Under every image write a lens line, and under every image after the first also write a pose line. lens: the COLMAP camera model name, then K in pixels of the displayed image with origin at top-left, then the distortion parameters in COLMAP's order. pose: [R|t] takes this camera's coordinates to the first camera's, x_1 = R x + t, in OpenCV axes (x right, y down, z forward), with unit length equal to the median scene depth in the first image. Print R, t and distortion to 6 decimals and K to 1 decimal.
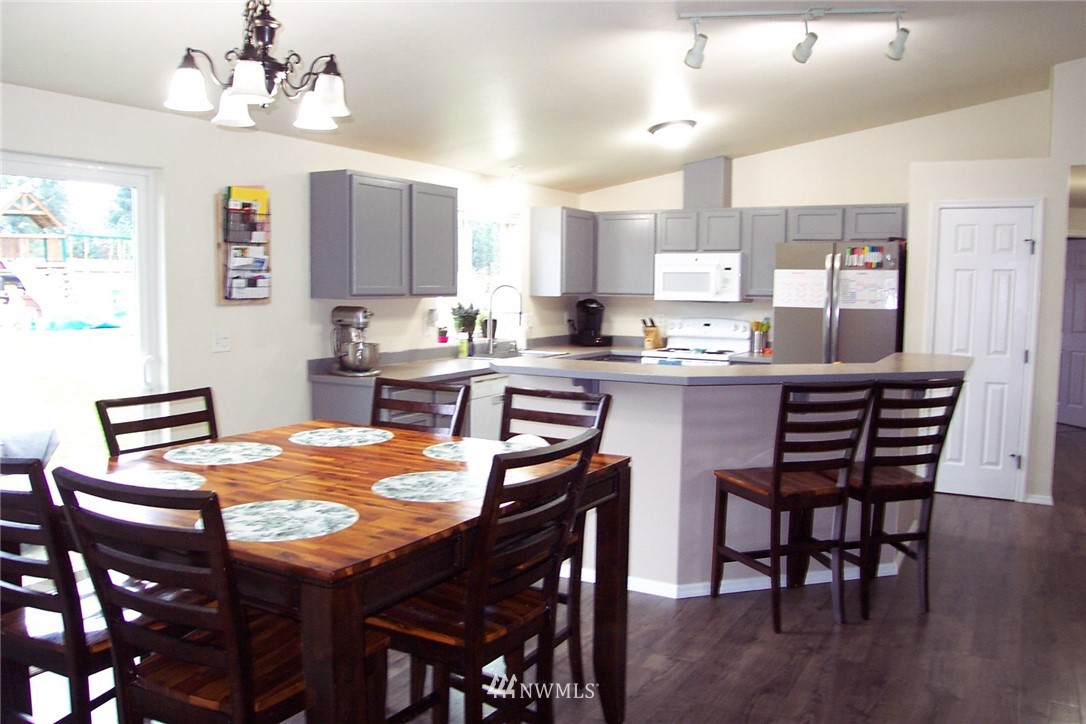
lens RADIAL K [[875.6, 0, 542.3], [0, 875.6, 360.8], [0, 0, 1]] dist [-0.097207, 0.039268]
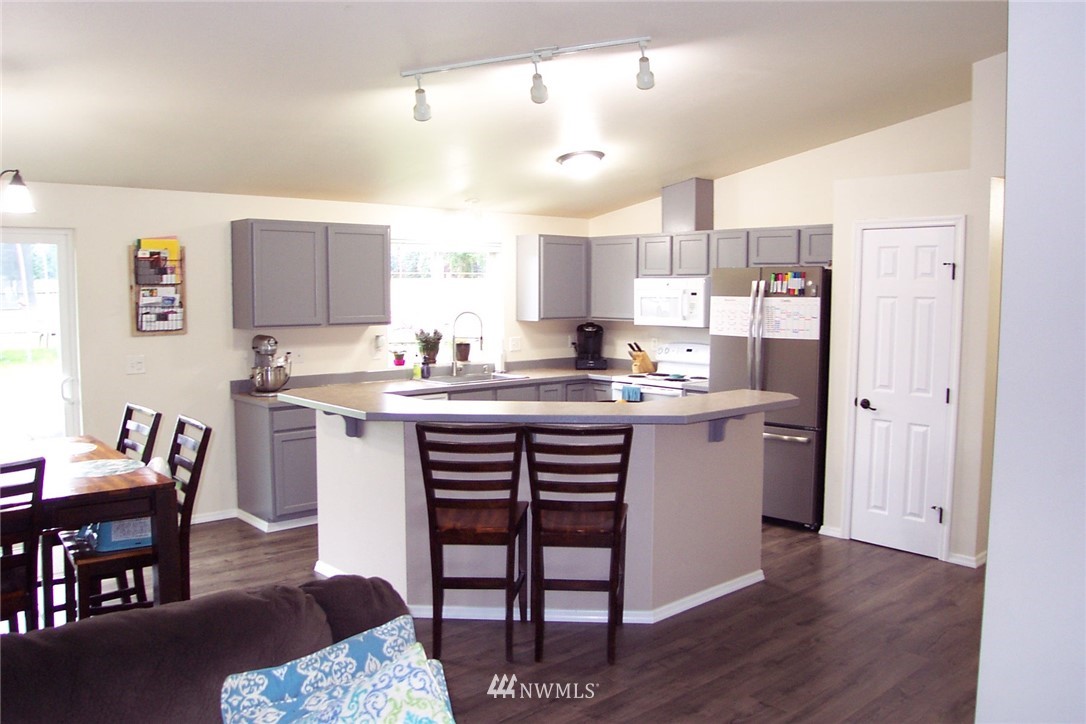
lens RADIAL K [[875.6, 0, 541.9], [0, 875.6, 362.1], [0, 0, 1]] dist [-0.097207, 0.039268]
pose [[0.946493, 0.018956, -0.322168, 0.451851], [-0.020719, 0.999783, -0.002044, -0.029307], [0.322059, 0.008610, 0.946680, 0.027154]]
